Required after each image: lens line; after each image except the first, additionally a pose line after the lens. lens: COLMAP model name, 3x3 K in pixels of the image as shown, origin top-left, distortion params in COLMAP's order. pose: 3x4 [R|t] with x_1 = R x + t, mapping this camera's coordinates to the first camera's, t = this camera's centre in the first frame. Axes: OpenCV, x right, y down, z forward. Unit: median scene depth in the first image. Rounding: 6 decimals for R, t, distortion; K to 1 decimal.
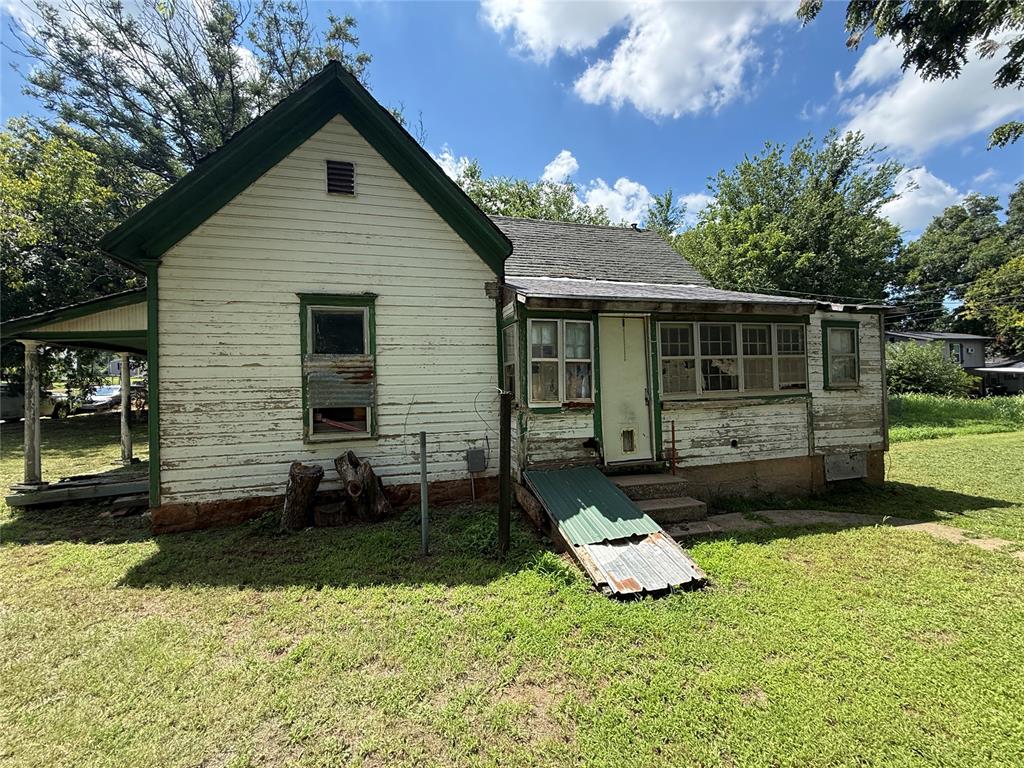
lens RADIAL K [[407.8, 0, 514.7], [0, 407.8, 385.5], [0, 0, 1]] dist [0.000046, 0.000110]
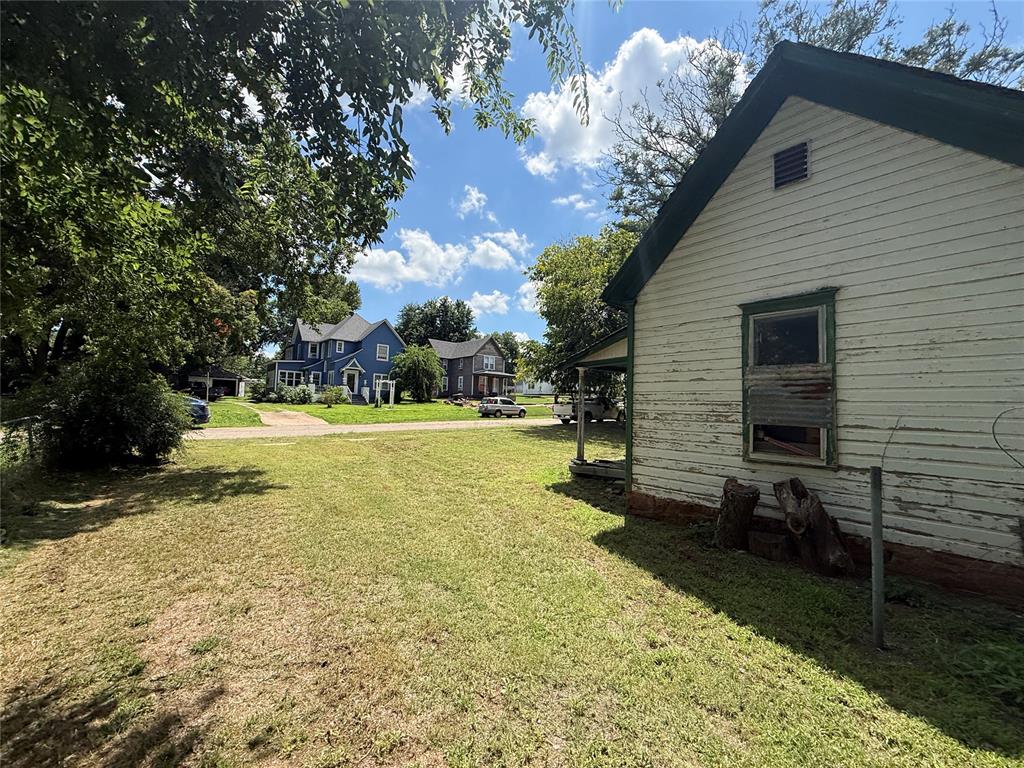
lens RADIAL K [[407.8, 0, 503.7], [0, 407.8, 385.0], [0, 0, 1]] dist [0.000046, 0.000110]
pose [[0.418421, -0.012199, -0.908171, 0.118946], [-0.027636, 0.999276, -0.026156, 0.006502], [0.907833, 0.036042, 0.417781, 0.090908]]
